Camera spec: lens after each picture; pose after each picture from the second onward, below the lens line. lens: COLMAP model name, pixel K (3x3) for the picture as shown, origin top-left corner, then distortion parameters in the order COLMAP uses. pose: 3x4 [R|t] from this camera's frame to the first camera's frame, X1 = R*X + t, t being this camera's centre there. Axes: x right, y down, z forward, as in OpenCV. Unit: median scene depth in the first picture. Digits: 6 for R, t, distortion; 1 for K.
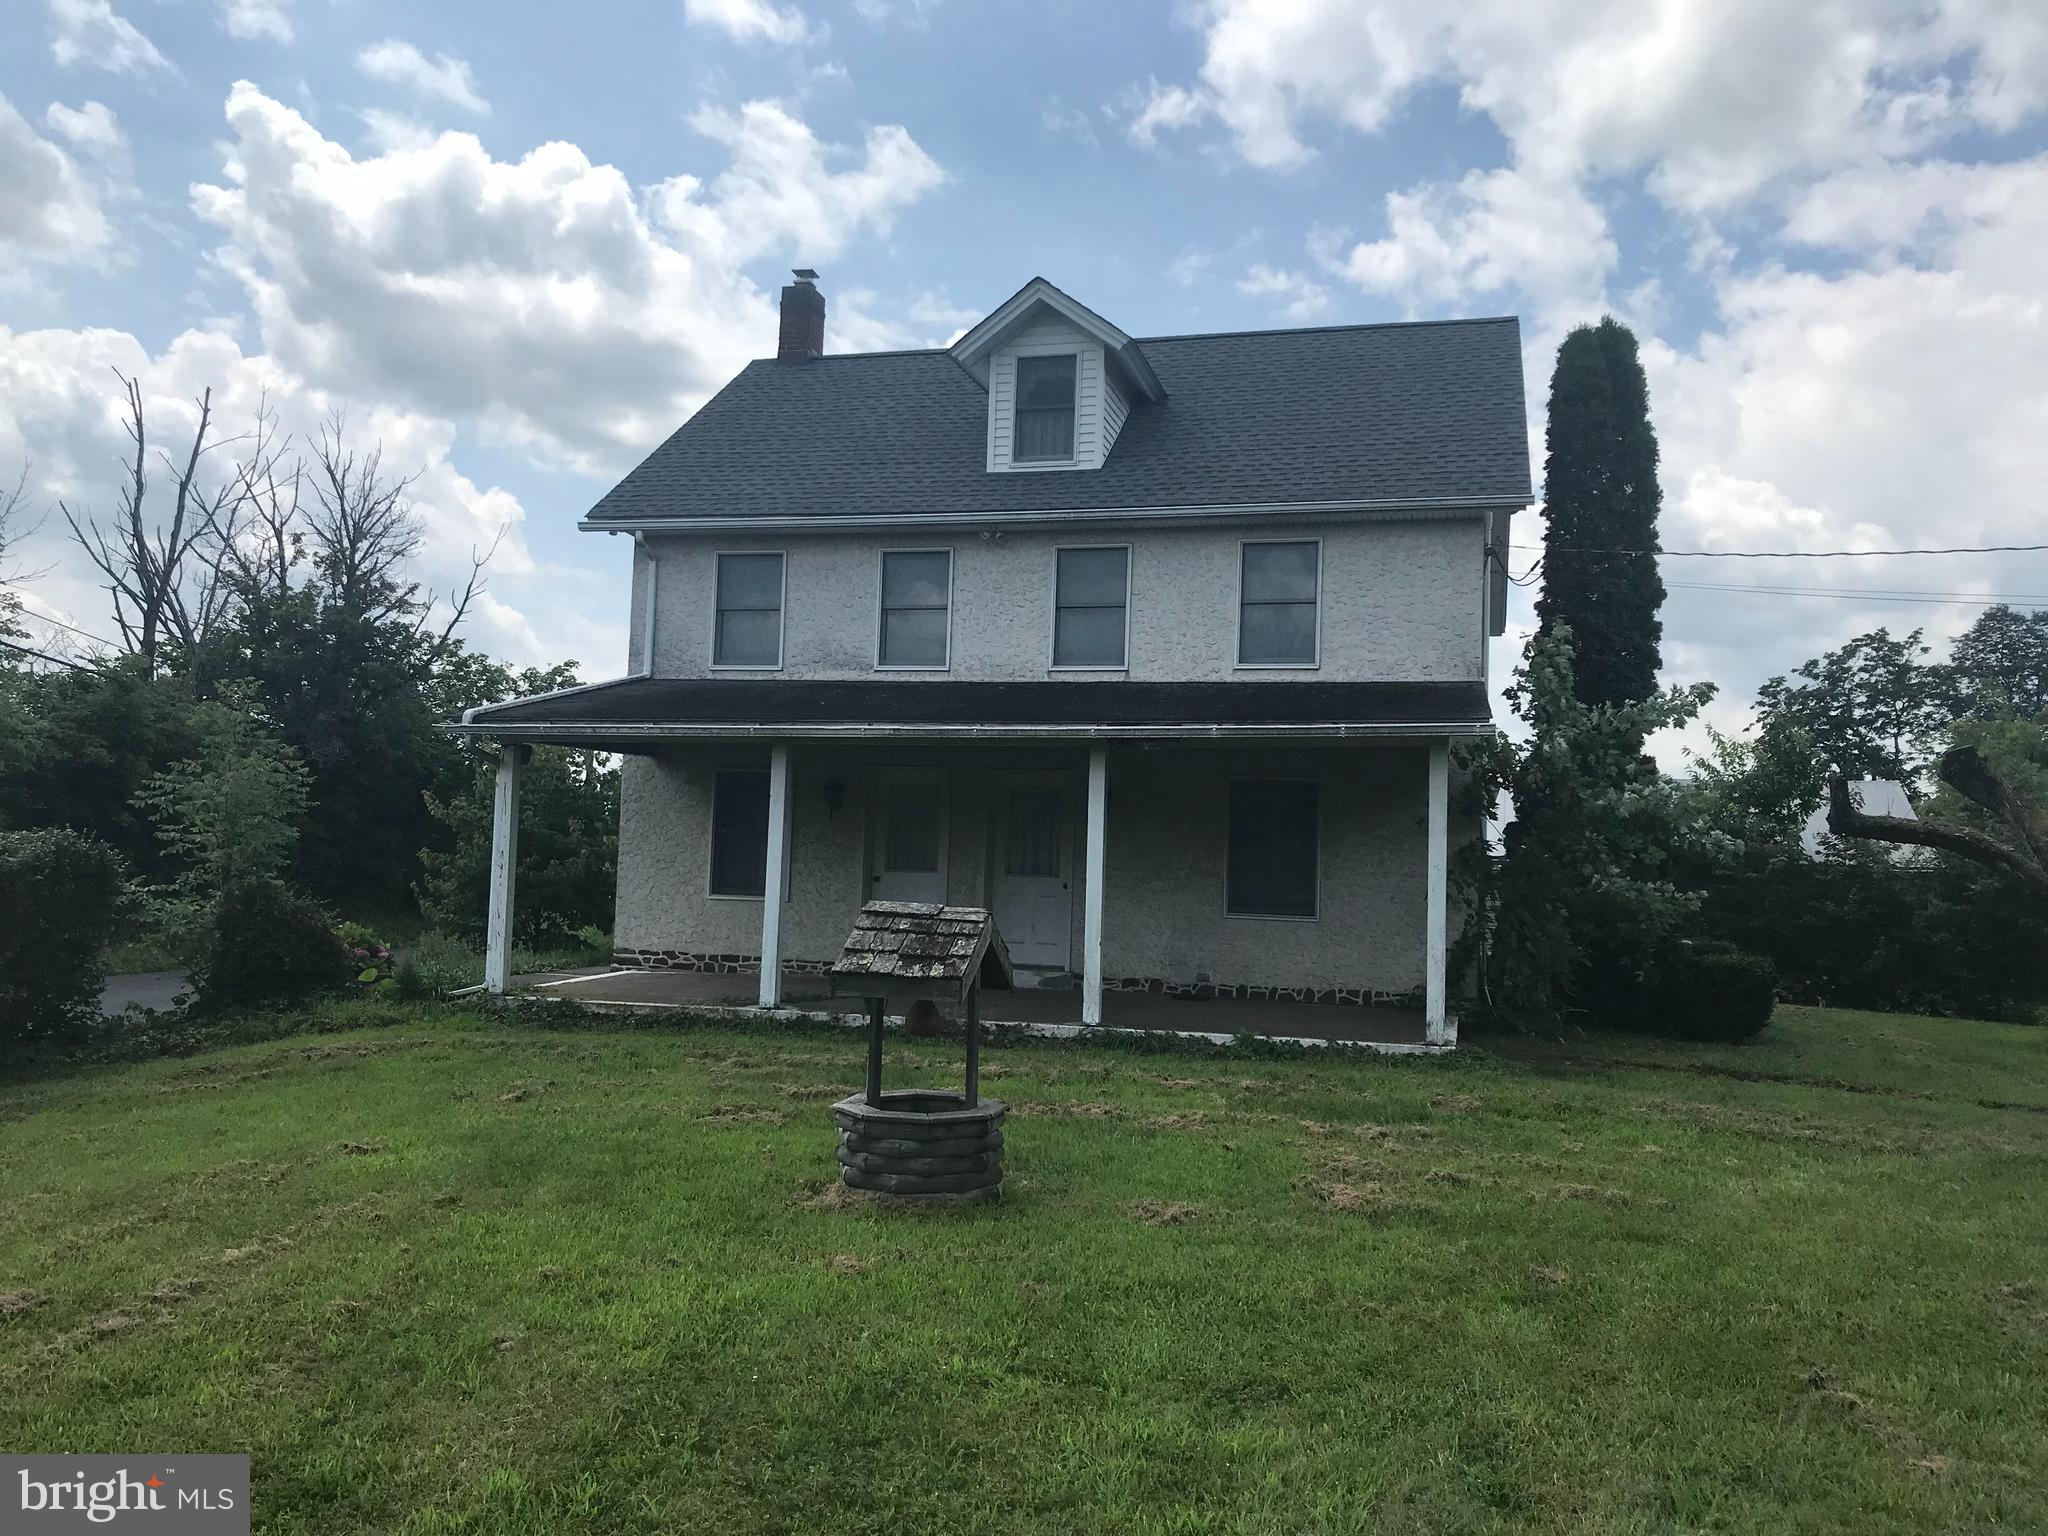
lens RADIAL K [[1667.7, 0, 1027.7], [0, 1667.7, 768.8], [0, 0, 1]] dist [-0.020686, 0.081058]
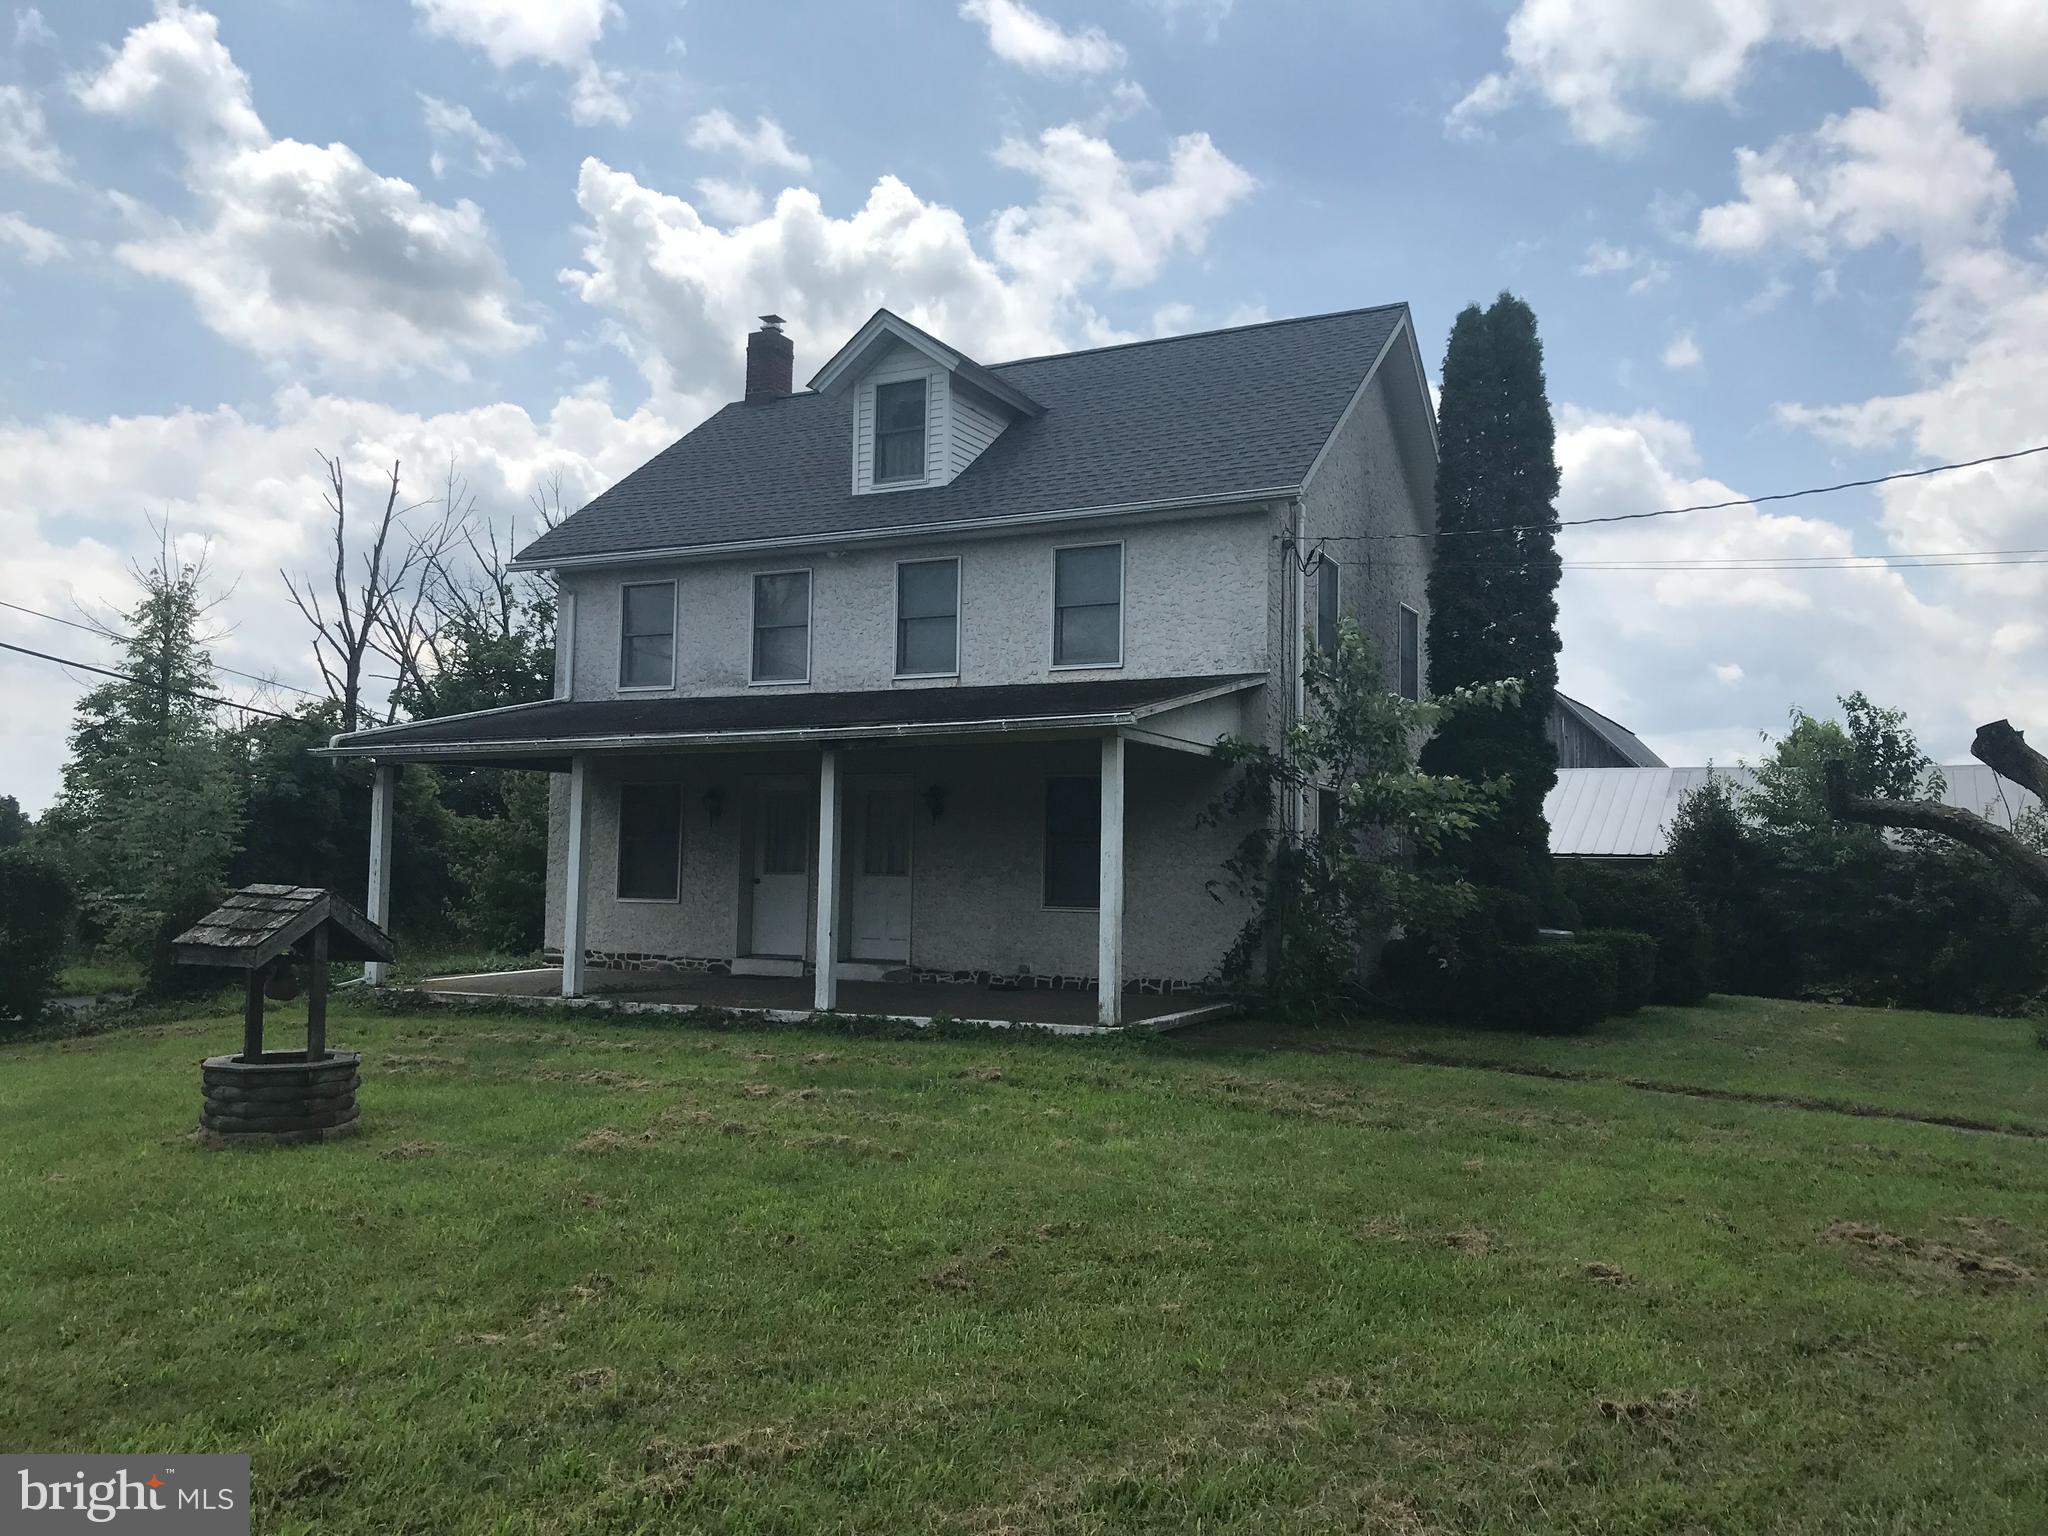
lens RADIAL K [[1682.8, 0, 1022.8], [0, 1682.8, 763.4], [0, 0, 1]] dist [0.002667, 0.055976]
pose [[0.978907, -0.031527, -0.201857, 0.292878], [0.028629, 0.999441, -0.017265, 0.014070], [0.202289, 0.011122, 0.979263, -0.024493]]
